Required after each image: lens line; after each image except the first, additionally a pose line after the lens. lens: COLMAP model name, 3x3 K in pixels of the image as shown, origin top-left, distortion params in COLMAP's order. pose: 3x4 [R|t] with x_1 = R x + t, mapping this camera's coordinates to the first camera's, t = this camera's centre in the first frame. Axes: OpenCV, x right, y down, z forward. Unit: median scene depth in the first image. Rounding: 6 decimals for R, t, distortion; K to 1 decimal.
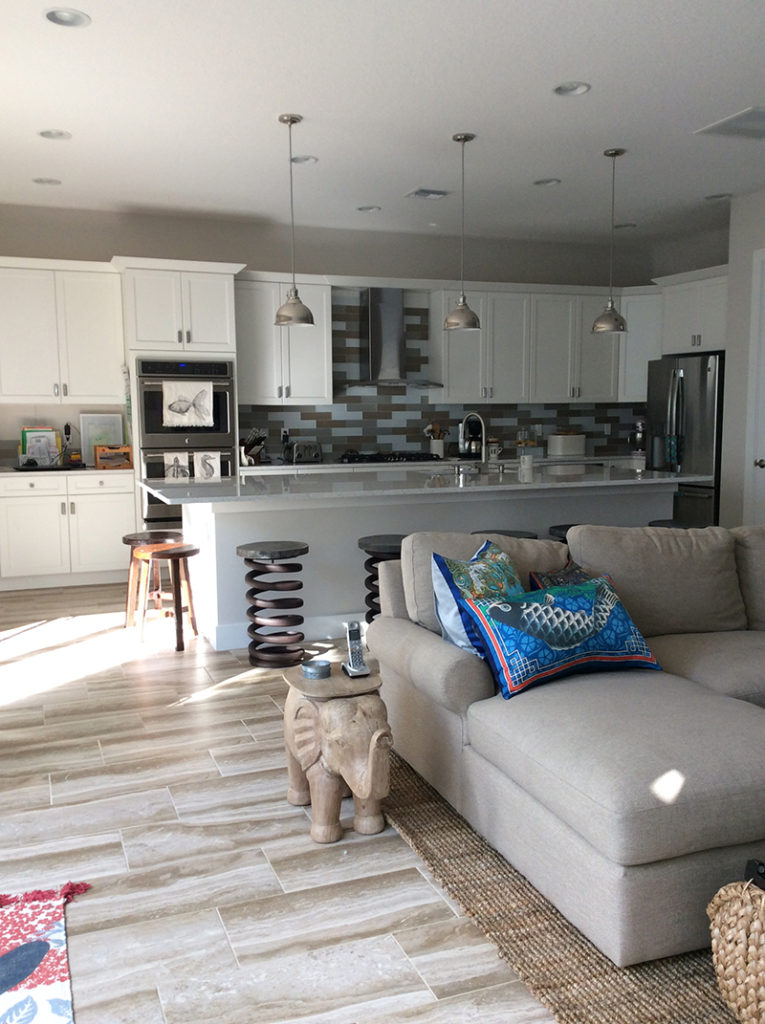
lens RADIAL K [[942.0, 0, 382.5], [0, 942.0, 512.0], [0, 0, 1]] dist [0.052290, -0.083113]
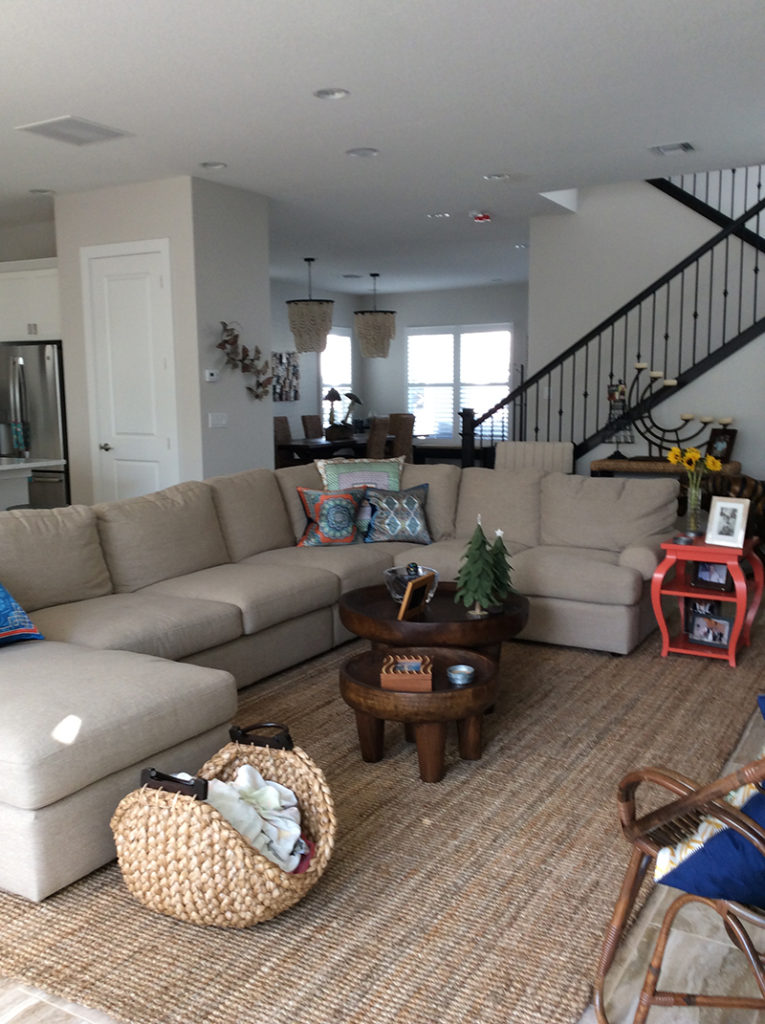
lens RADIAL K [[942.0, 0, 382.5], [0, 942.0, 512.0], [0, 0, 1]] dist [0.052290, -0.083113]
pose [[0.780534, -0.080774, 0.619873, -0.087447], [0.071701, 0.996640, 0.039585, 0.009319], [-0.620988, 0.013548, 0.783703, -0.129194]]
